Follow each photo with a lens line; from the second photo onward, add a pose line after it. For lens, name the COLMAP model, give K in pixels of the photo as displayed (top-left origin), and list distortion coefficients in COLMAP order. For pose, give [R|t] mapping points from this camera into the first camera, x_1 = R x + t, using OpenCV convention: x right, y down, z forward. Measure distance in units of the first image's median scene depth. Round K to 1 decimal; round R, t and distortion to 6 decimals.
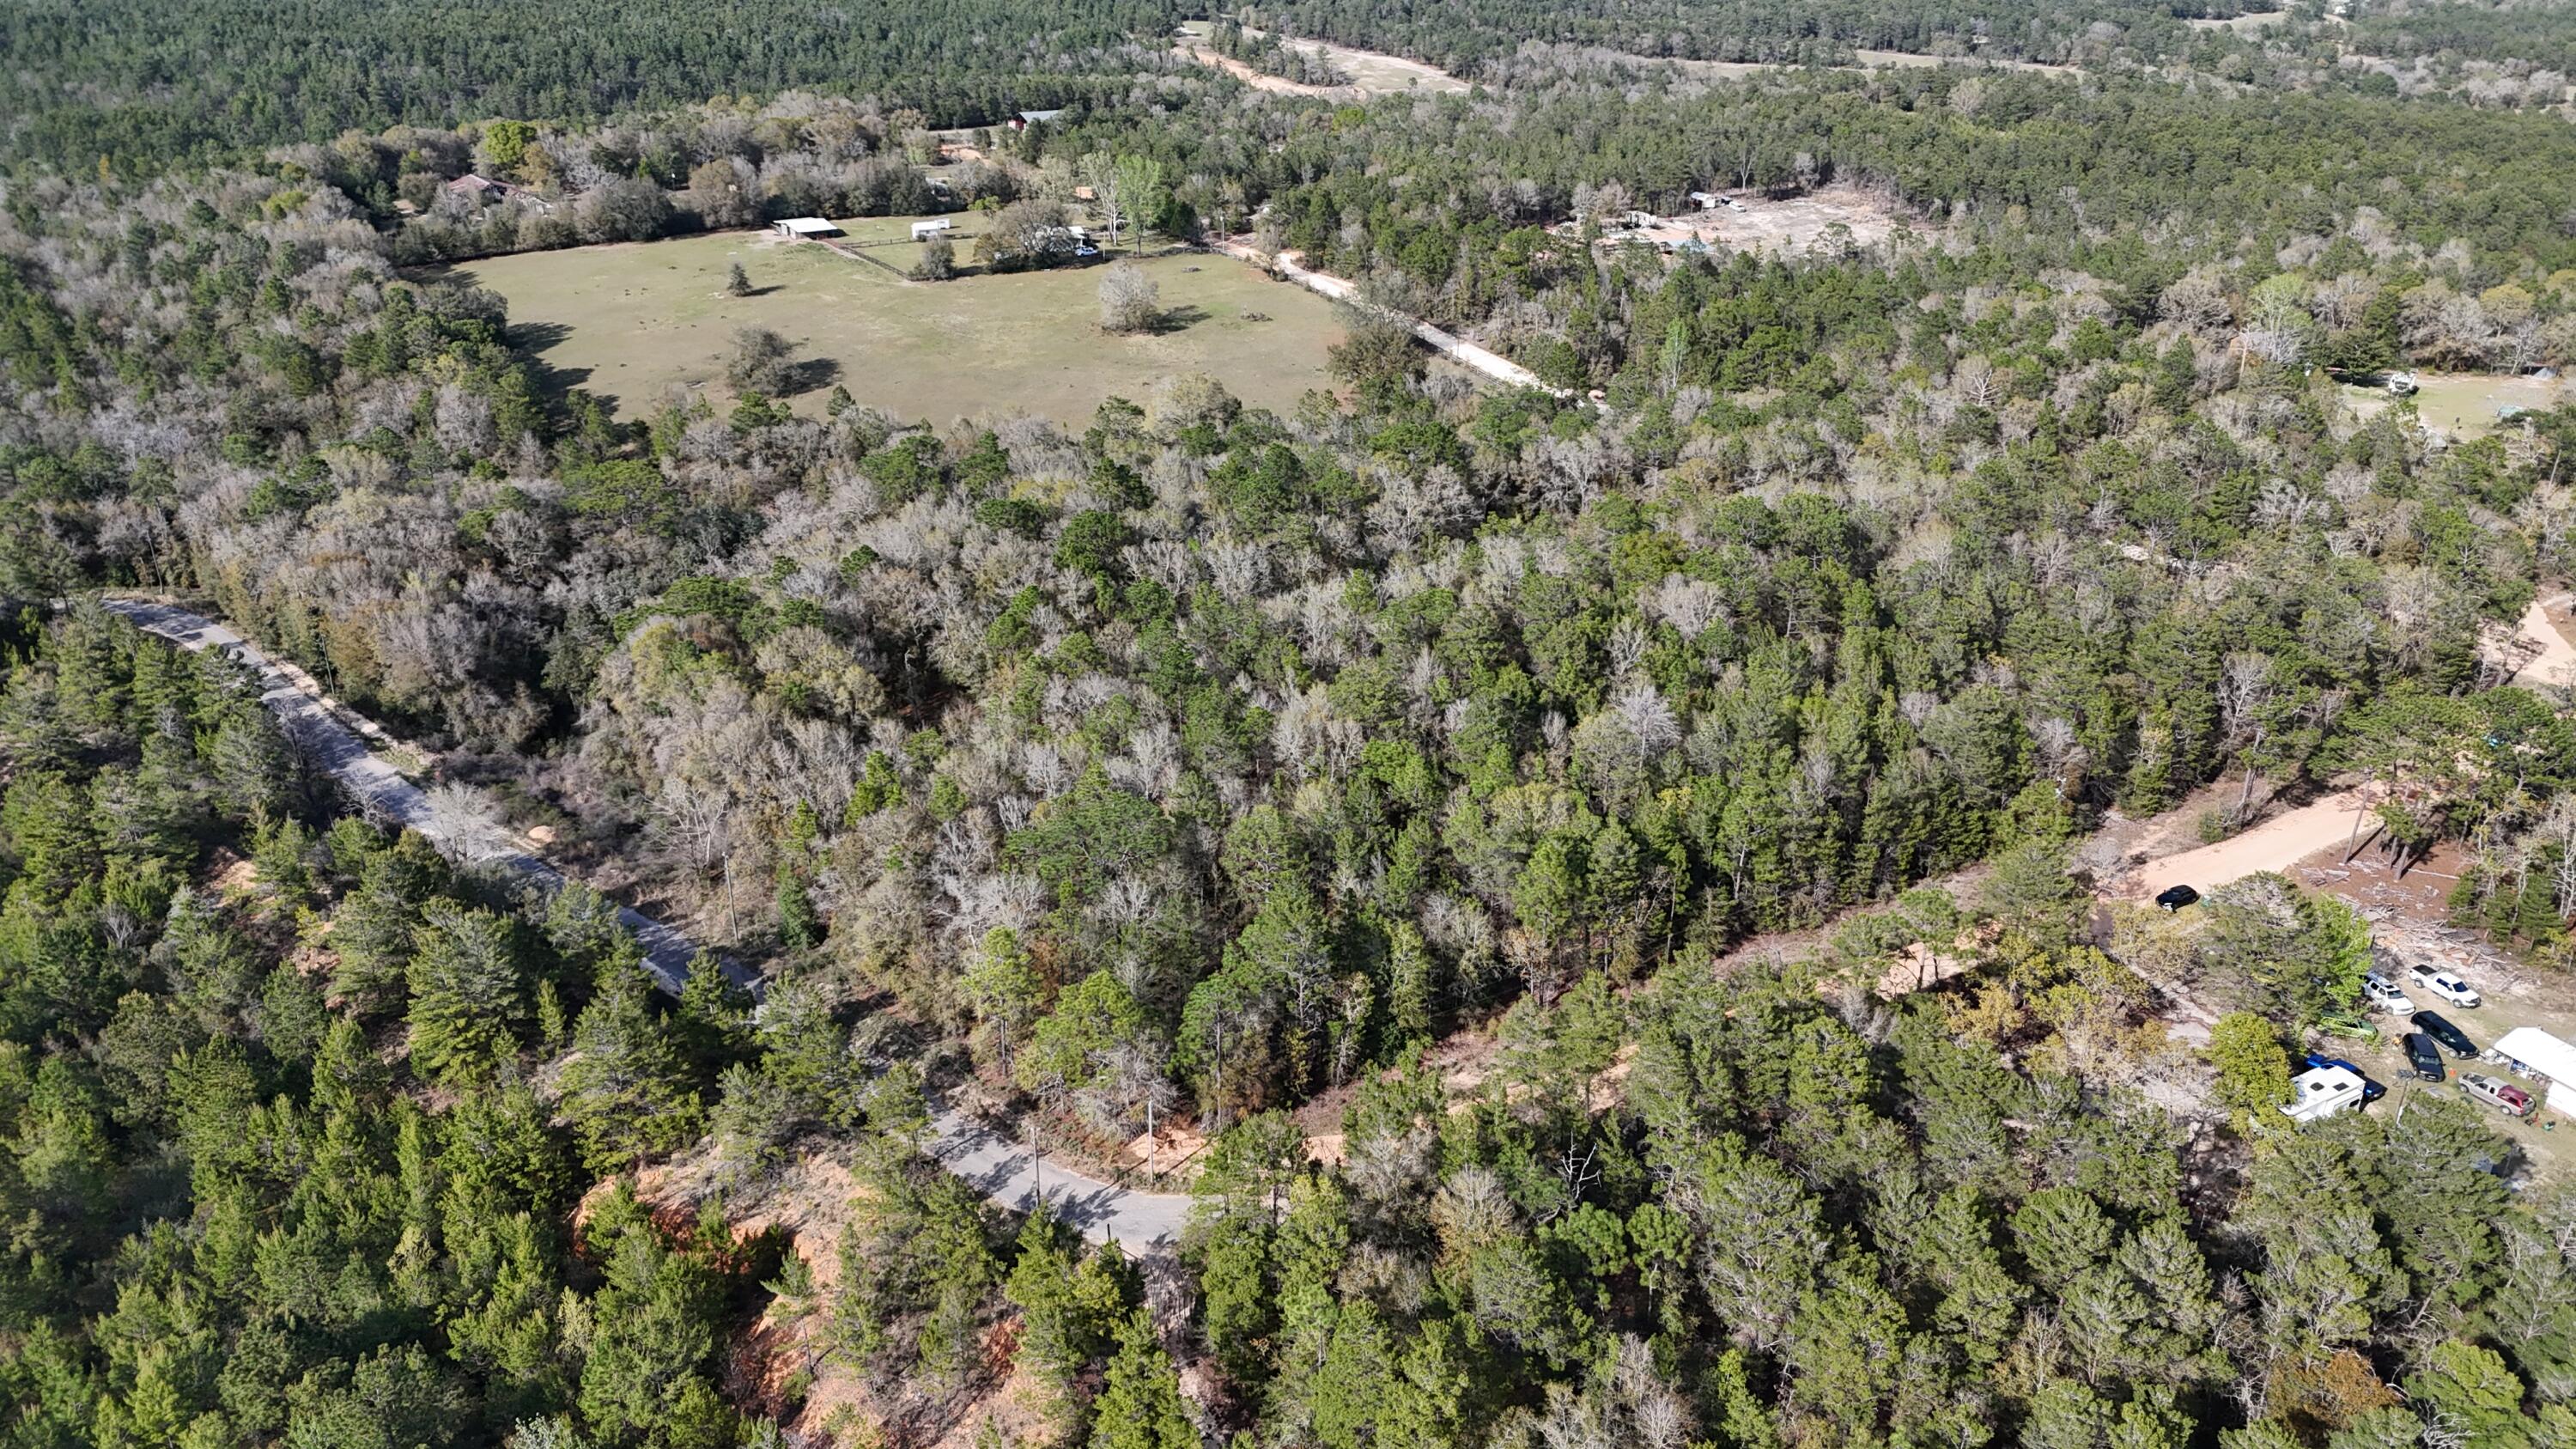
lens RADIAL K [[1890.1, 0, 1294.7], [0, 1890.1, 732.5], [0, 0, 1]] dist [0.063717, -0.059020]
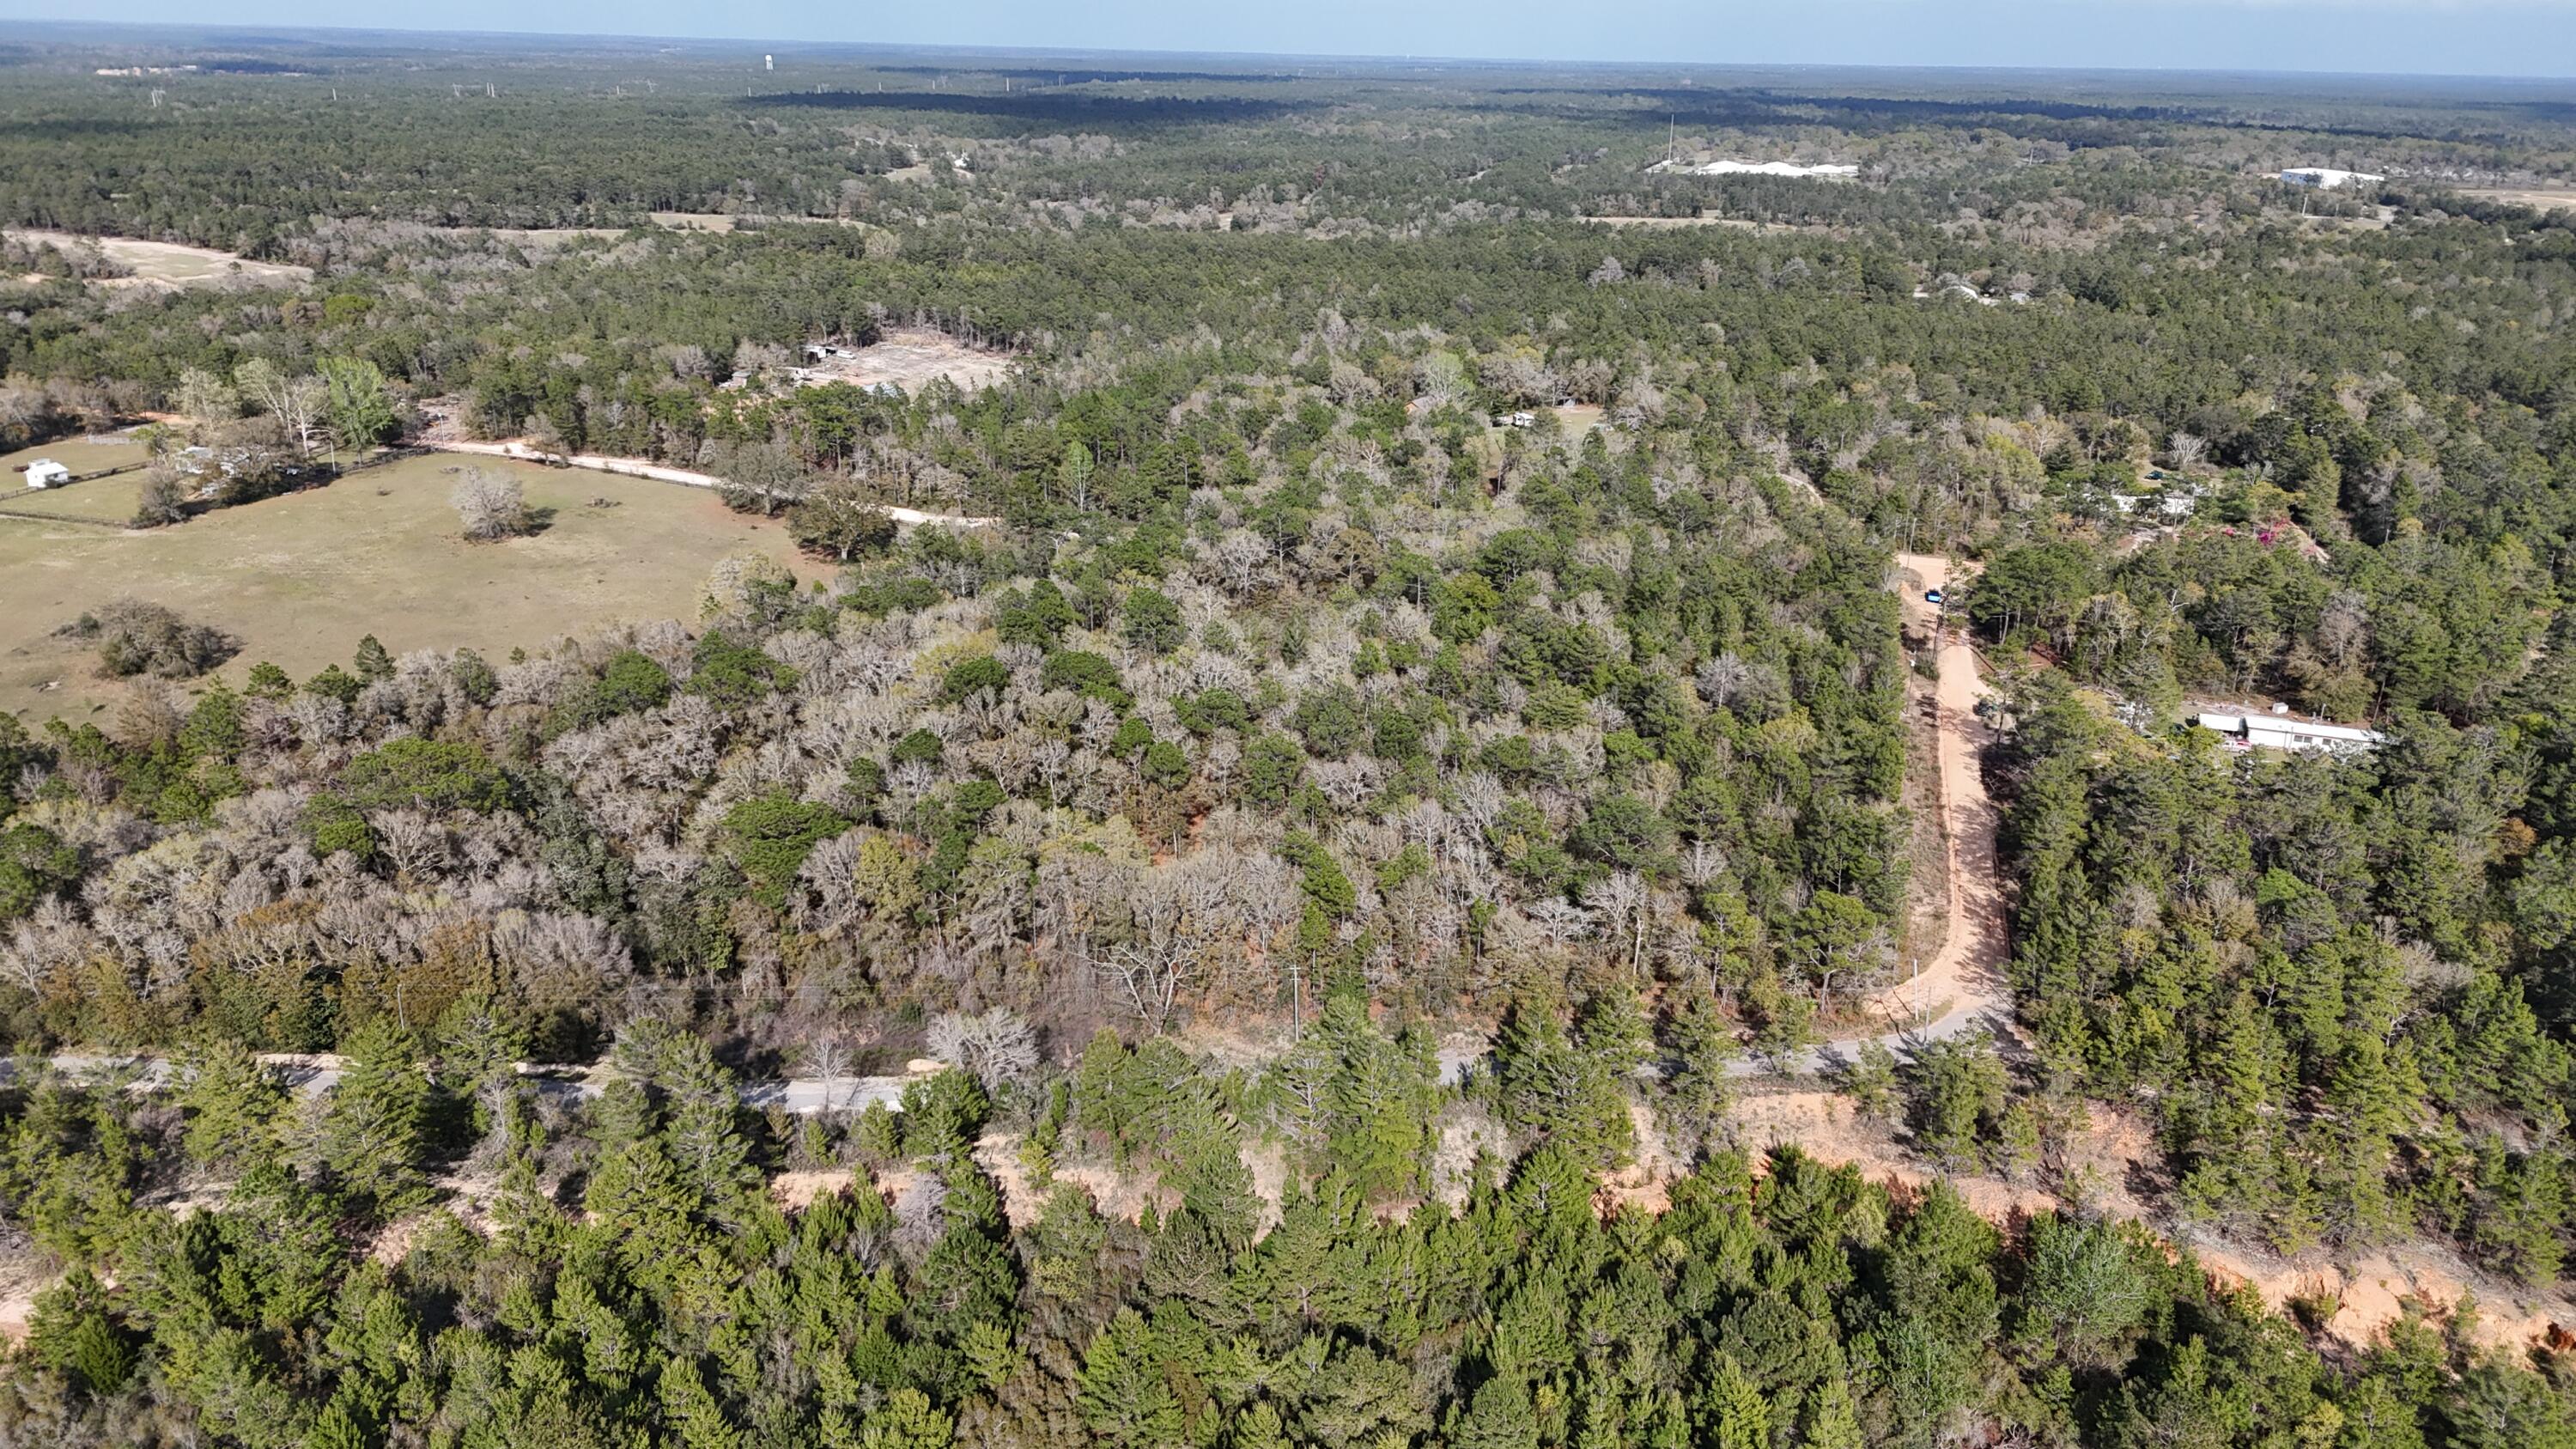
lens RADIAL K [[1890.1, 0, 1298.7], [0, 1890.1, 714.3], [0, 0, 1]] dist [0.063717, -0.059020]
pose [[0.730184, -0.223091, 0.645804, -0.355315], [0.275848, 0.960991, 0.020081, -0.035227], [-0.625092, 0.163481, 0.763240, 0.059349]]
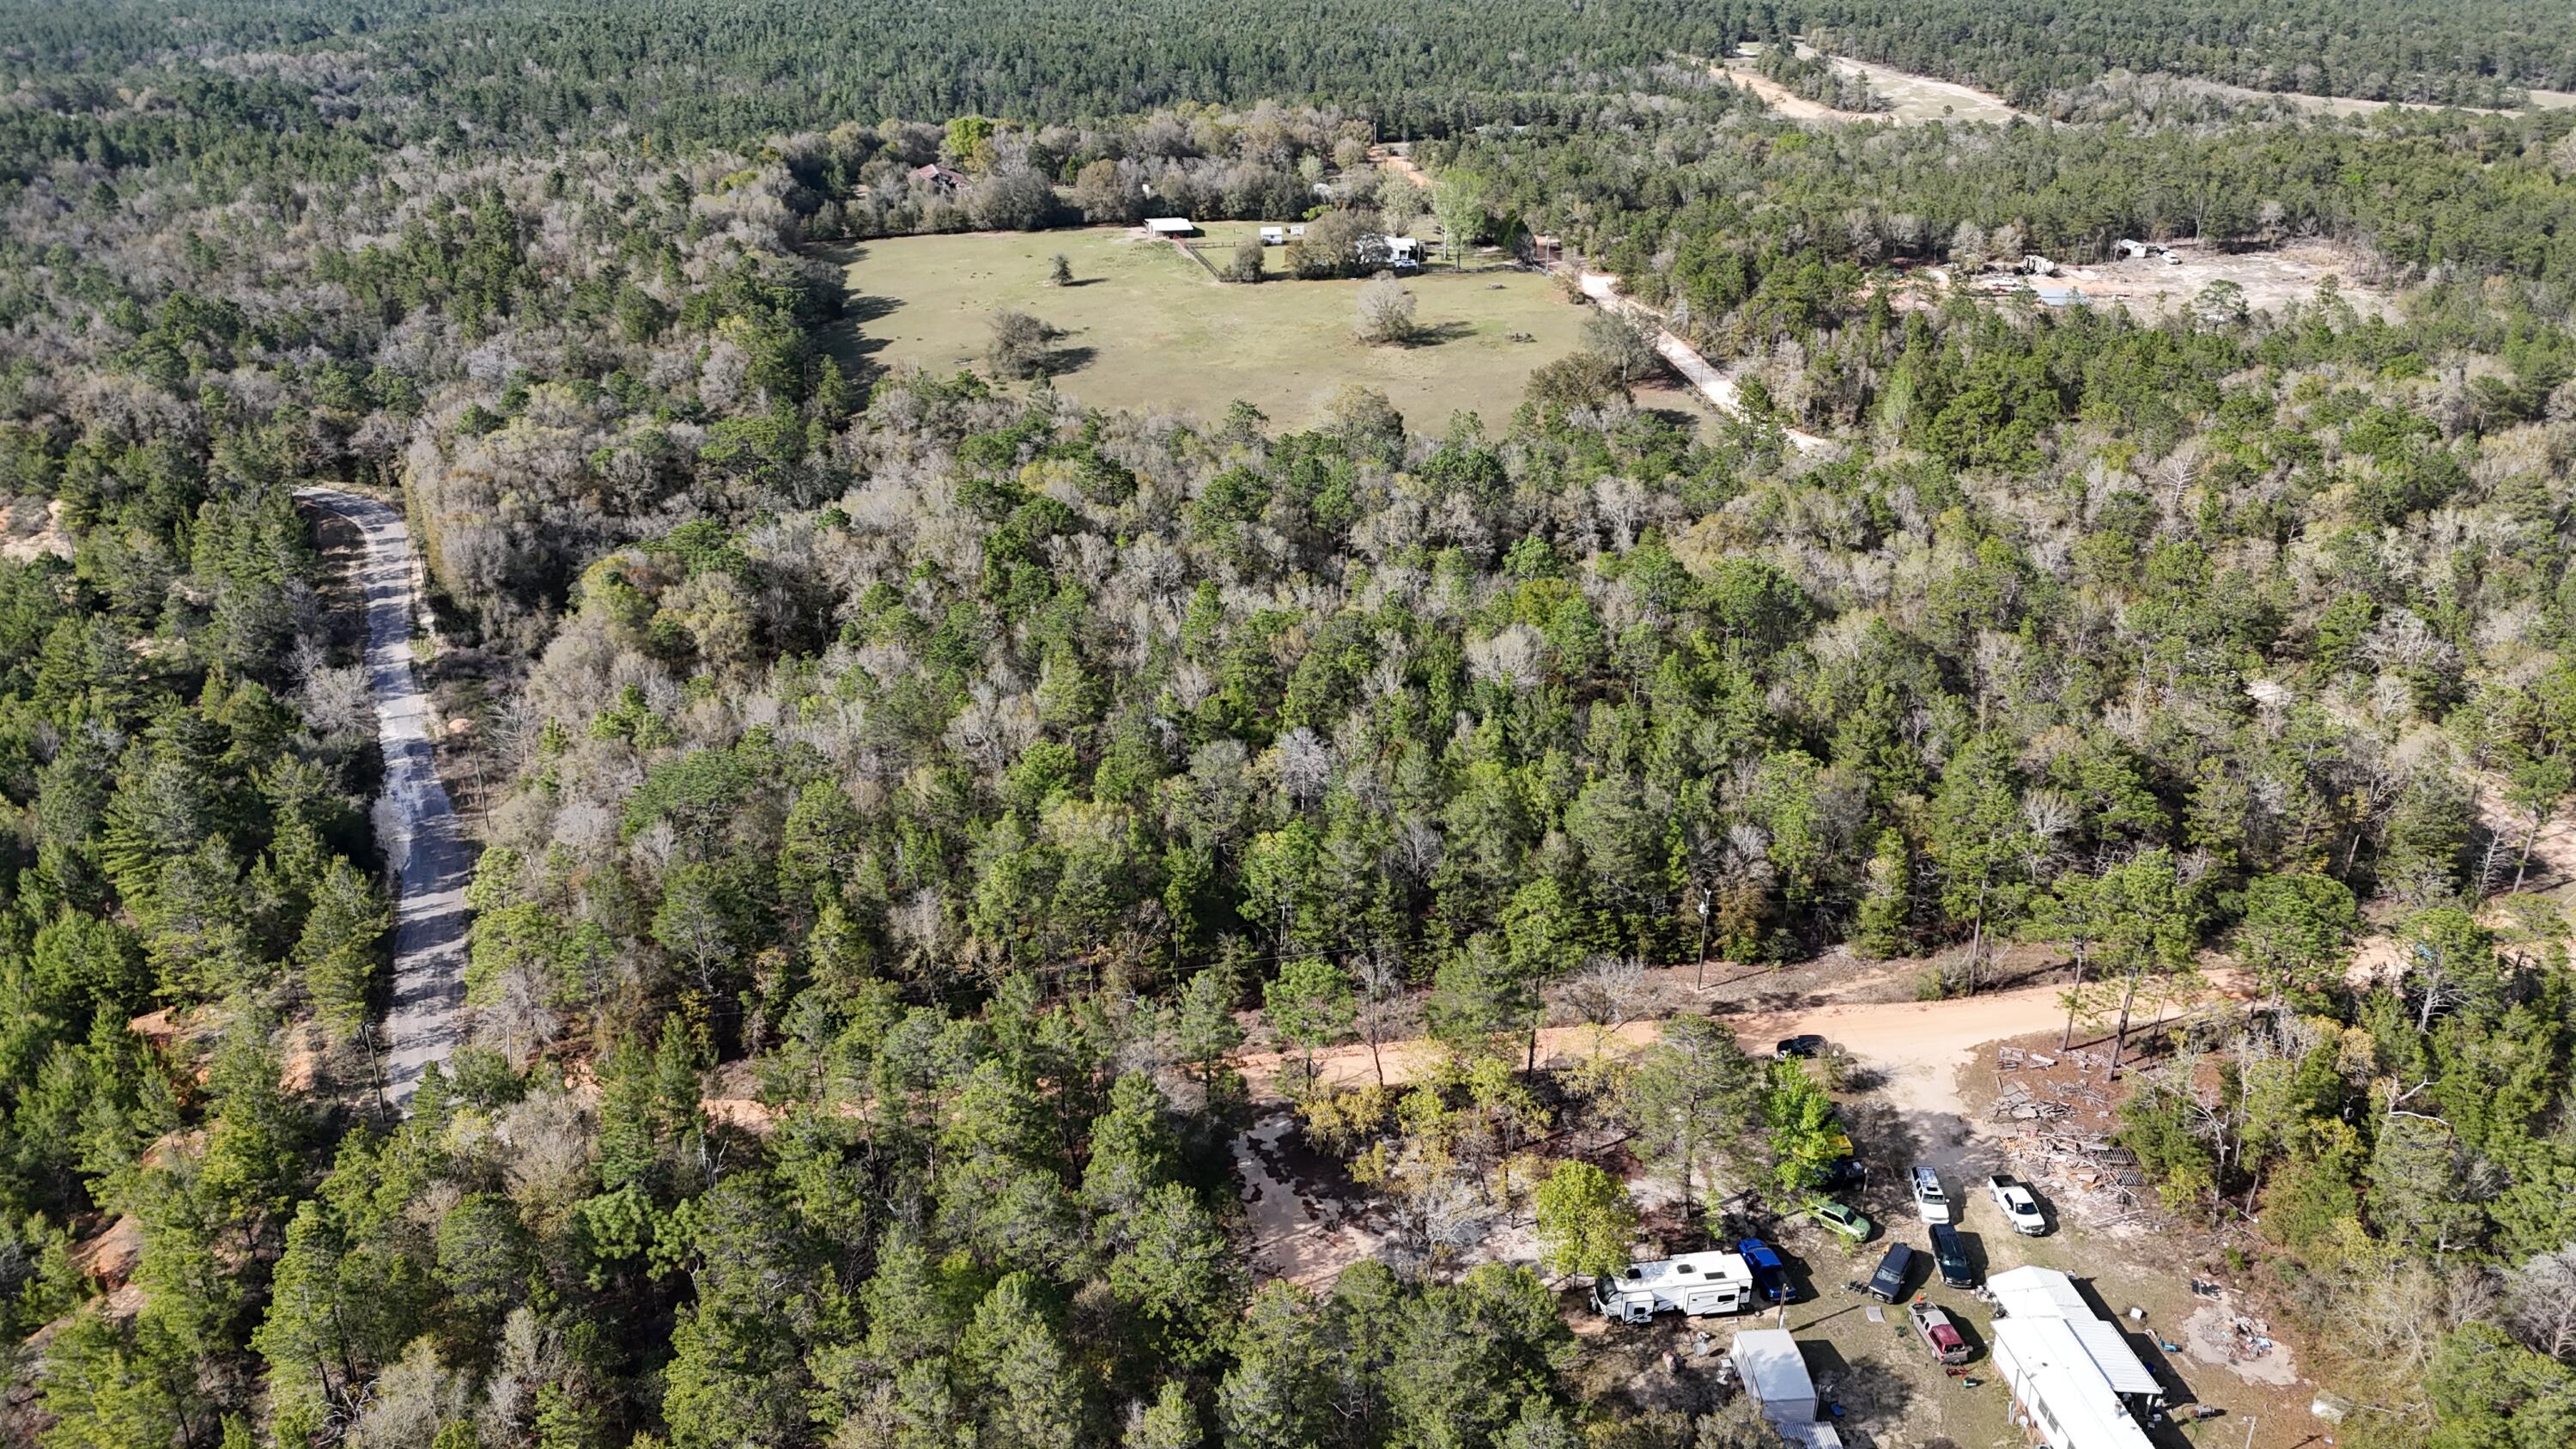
lens RADIAL K [[1890.1, 0, 1291.1], [0, 1890.1, 730.6], [0, 0, 1]] dist [0.063717, -0.059020]
pose [[0.935580, 0.140681, -0.323880, 0.187449], [-0.144024, 0.989479, 0.013755, -0.013043], [0.322407, 0.033777, 0.945998, 0.036495]]
